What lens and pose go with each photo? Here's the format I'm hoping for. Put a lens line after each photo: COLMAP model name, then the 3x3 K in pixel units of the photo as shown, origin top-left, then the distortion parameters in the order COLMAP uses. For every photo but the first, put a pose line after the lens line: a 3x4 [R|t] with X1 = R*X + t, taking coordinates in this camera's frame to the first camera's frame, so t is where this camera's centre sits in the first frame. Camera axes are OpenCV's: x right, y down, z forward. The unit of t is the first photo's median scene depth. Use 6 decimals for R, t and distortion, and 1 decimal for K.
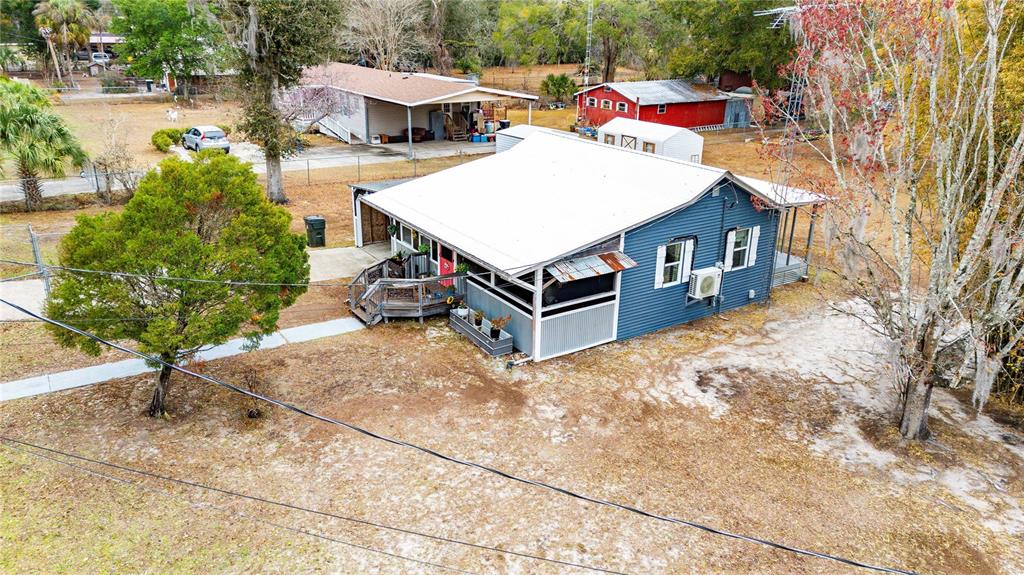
lens RADIAL K [[749.6, 0, 509.9], [0, 749.6, 290.6], [0, 0, 1]] dist [0.100840, -0.097066]
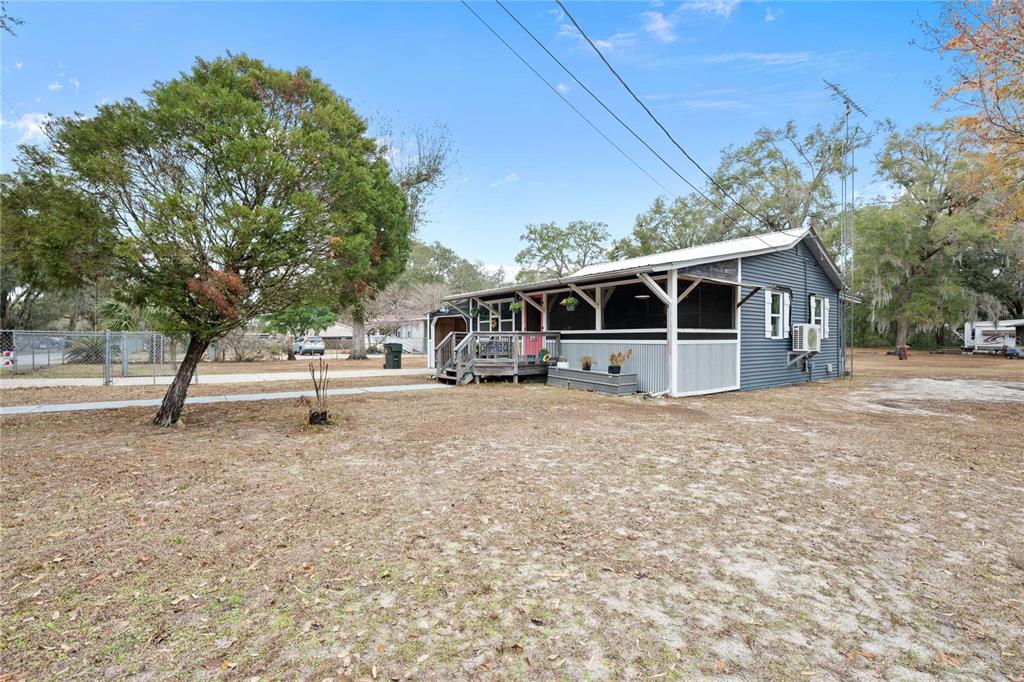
lens RADIAL K [[460.4, 0, 512.0], [0, 460.4, 341.0], [0, 0, 1]] dist [0.000214, 0.000188]
pose [[0.999005, -0.022669, 0.038398, -0.148660], [0.034250, 0.941506, -0.335252, 0.187755], [-0.028552, 0.336233, 0.941346, 0.482721]]
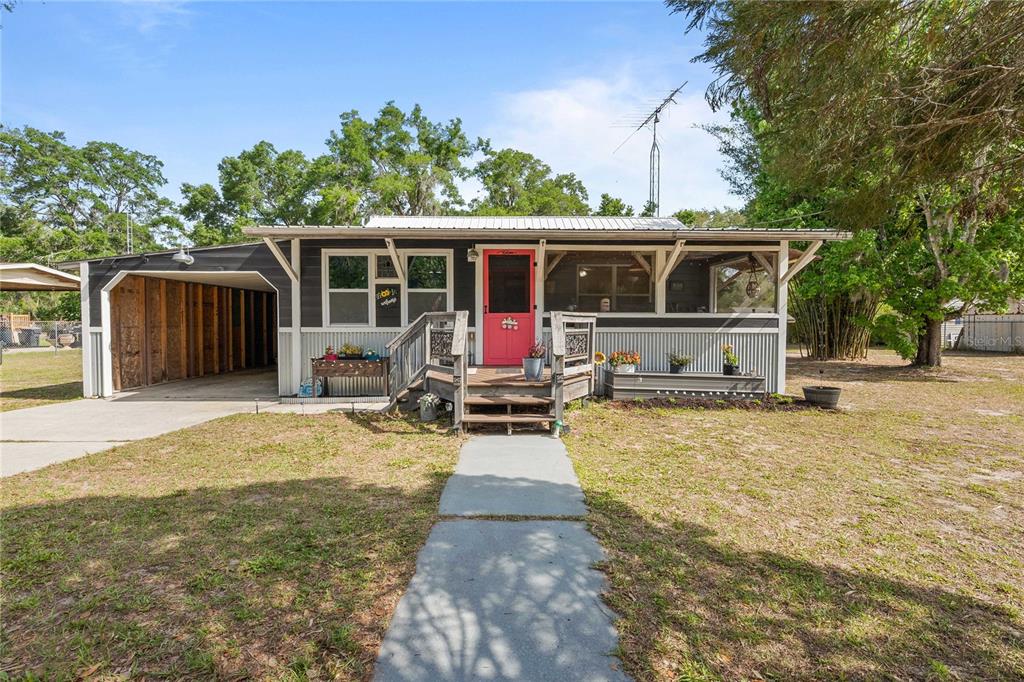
lens RADIAL K [[473.6, 0, 486.1], [0, 473.6, 331.7], [0, 0, 1]] dist [-0.000353, 0.000108]
pose [[0.524116, -0.037621, 0.850816, -0.423636], [0.303829, 0.941546, -0.145531, 0.016822], [-0.795607, 0.334778, 0.504910, 0.930029]]
